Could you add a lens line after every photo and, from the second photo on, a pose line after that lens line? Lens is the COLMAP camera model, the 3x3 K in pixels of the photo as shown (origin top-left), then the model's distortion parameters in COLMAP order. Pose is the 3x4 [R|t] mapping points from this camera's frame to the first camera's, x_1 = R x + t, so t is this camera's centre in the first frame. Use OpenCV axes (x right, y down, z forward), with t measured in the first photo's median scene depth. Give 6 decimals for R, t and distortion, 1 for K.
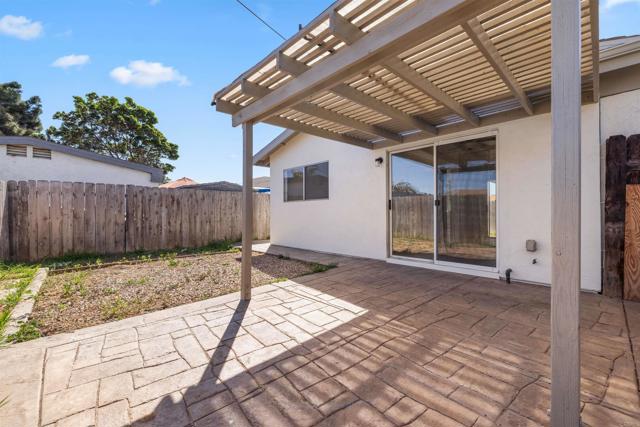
lens RADIAL K [[270.2, 0, 318.4], [0, 270.2, 215.4], [0, 0, 1]] dist [0.000859, 0.000113]
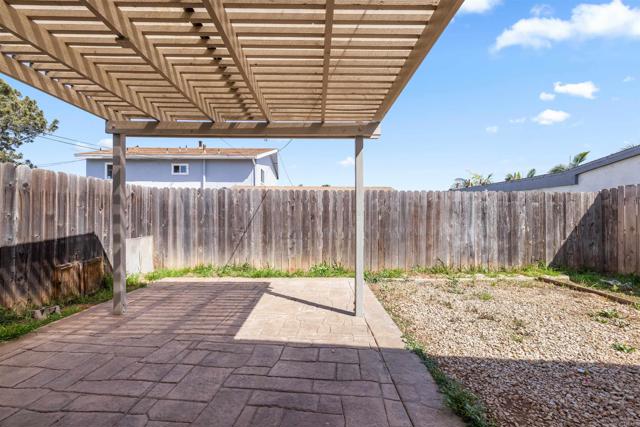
lens RADIAL K [[270.2, 0, 319.8], [0, 270.2, 213.8], [0, 0, 1]] dist [0.000859, 0.000113]
pose [[-0.697424, 0.006420, -0.716630, 0.314885], [-0.006539, 0.999861, 0.015321, -0.045340], [0.716629, 0.015371, -0.697285, 0.928216]]
